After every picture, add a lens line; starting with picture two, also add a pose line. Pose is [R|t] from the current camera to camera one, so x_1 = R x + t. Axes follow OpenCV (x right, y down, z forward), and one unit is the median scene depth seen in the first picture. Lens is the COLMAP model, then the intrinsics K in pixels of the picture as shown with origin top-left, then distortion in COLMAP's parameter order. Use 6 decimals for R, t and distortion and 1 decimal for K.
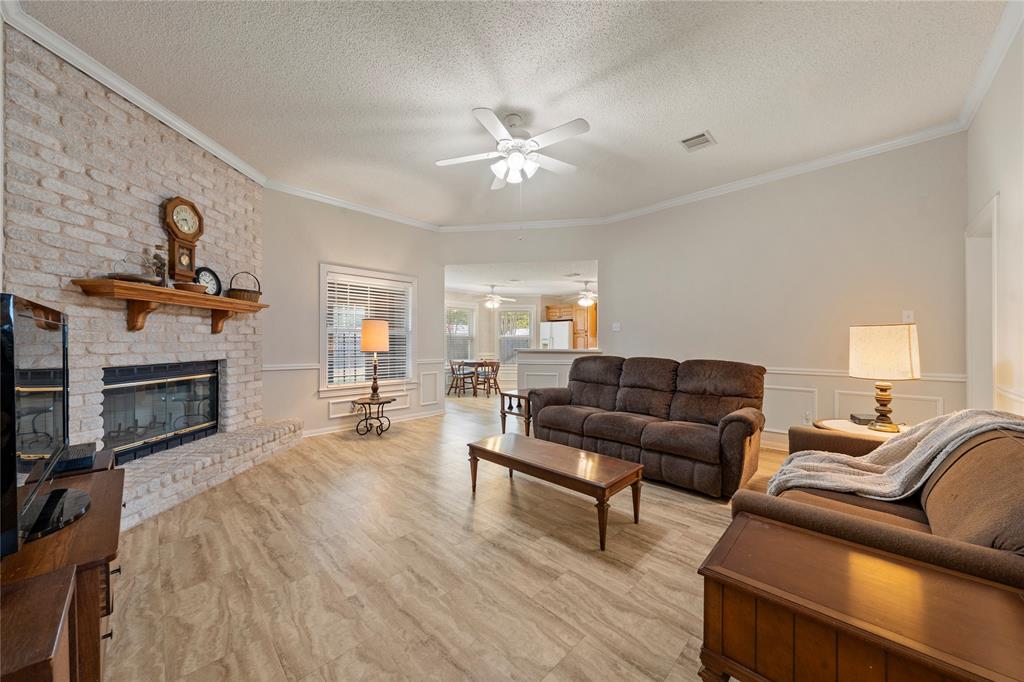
lens RADIAL K [[376.2, 0, 512.0], [0, 376.2, 341.0], [0, 0, 1]] dist [0.000330, -0.000061]
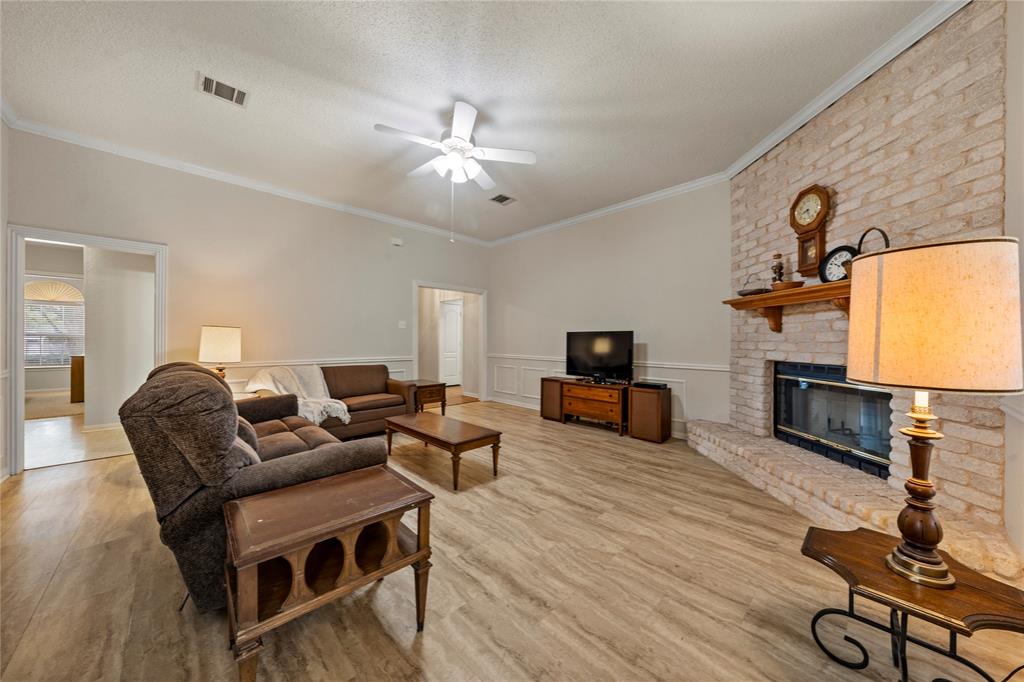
lens RADIAL K [[350.4, 0, 508.7], [0, 350.4, 341.2], [0, 0, 1]] dist [-0.000528, -0.000008]
pose [[-0.999791, -0.002597, 0.020297, -0.148323], [-0.002498, 0.999985, 0.004886, -0.000301], [-0.020309, 0.004834, -0.999782, 1.876493]]
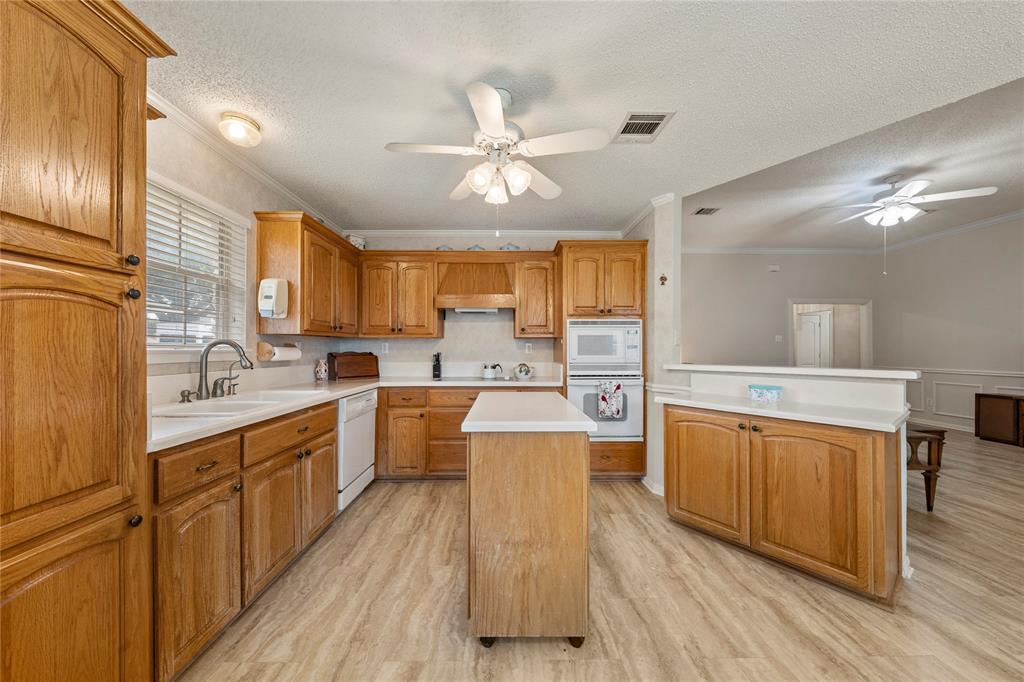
lens RADIAL K [[353.2, 0, 509.3], [0, 353.2, 347.6], [0, 0, 1]] dist [-0.000565, 0.000078]
pose [[-0.710508, 0.005577, 0.703667, 0.071366], [-0.002269, 0.999945, -0.010217, 0.004902], [-0.703685, -0.008856, -0.710457, 2.644871]]
